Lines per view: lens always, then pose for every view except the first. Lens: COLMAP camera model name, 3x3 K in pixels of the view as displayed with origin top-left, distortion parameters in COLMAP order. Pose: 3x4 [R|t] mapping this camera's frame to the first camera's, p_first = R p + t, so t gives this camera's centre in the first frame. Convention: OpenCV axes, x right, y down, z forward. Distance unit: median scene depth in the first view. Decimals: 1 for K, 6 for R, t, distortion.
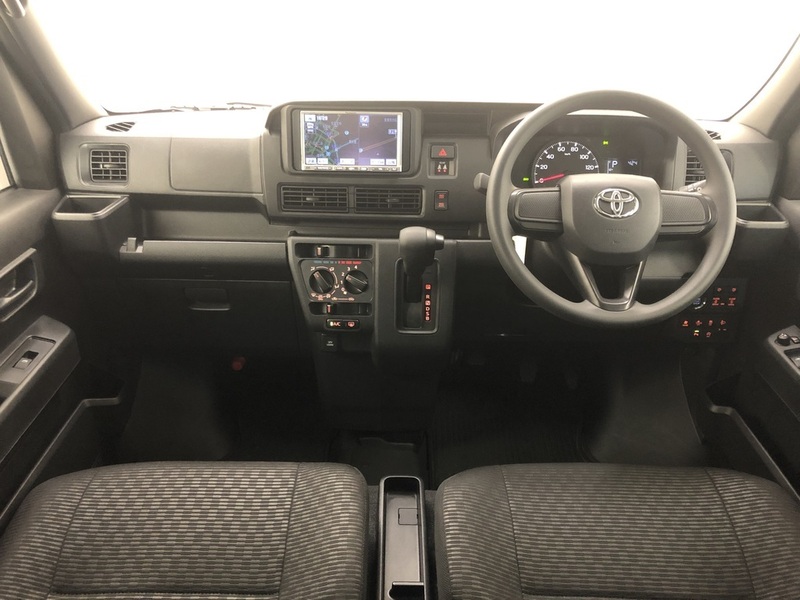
lens RADIAL K [[661.2, 0, 395.6], [0, 661.2, 307.5], [0, 0, 1]] dist [0.027564, -0.065980]
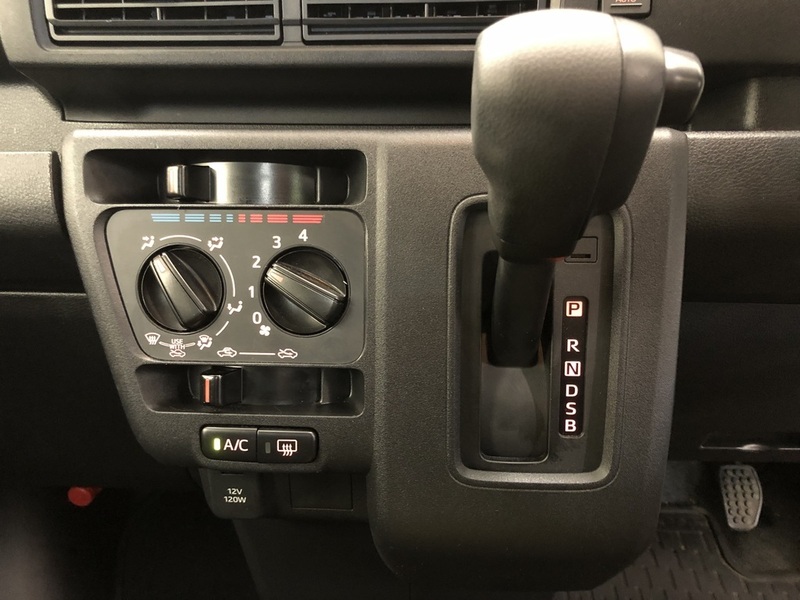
lens RADIAL K [[661.2, 0, 395.2], [0, 661.2, 304.9], [0, 0, 1]] dist [0.027564, -0.065980]
pose [[0.997586, -0.002922, -0.069386, -0.004047], [-0.000767, 0.998590, -0.053072, -0.018559], [0.069443, 0.052997, 0.996177, 0.732889]]
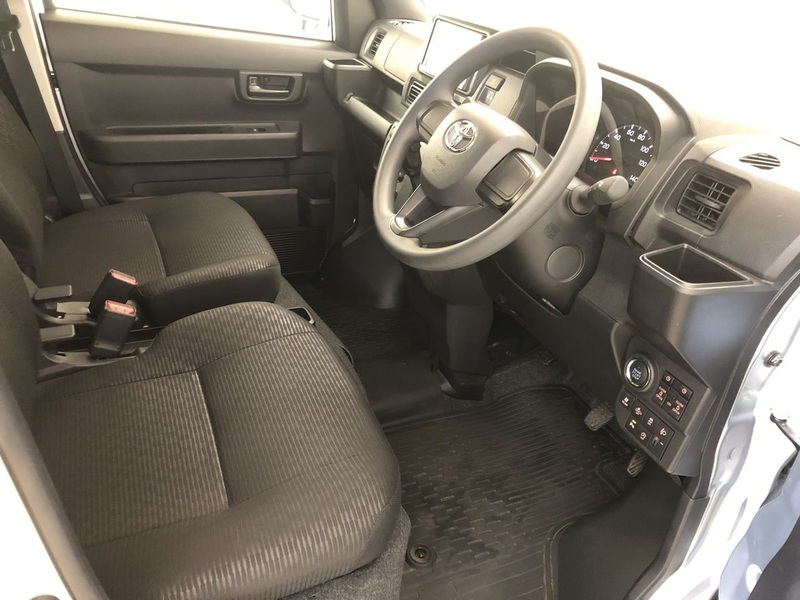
lens RADIAL K [[661.2, 0, 402.2], [0, 661.2, 295.8], [0, 0, 1]] dist [0.027564, -0.065980]
pose [[0.409945, 0.466363, -0.783869, 0.939707], [-0.523682, 0.823983, 0.216356, -0.109190], [0.746795, 0.321804, 0.582013, 0.400644]]
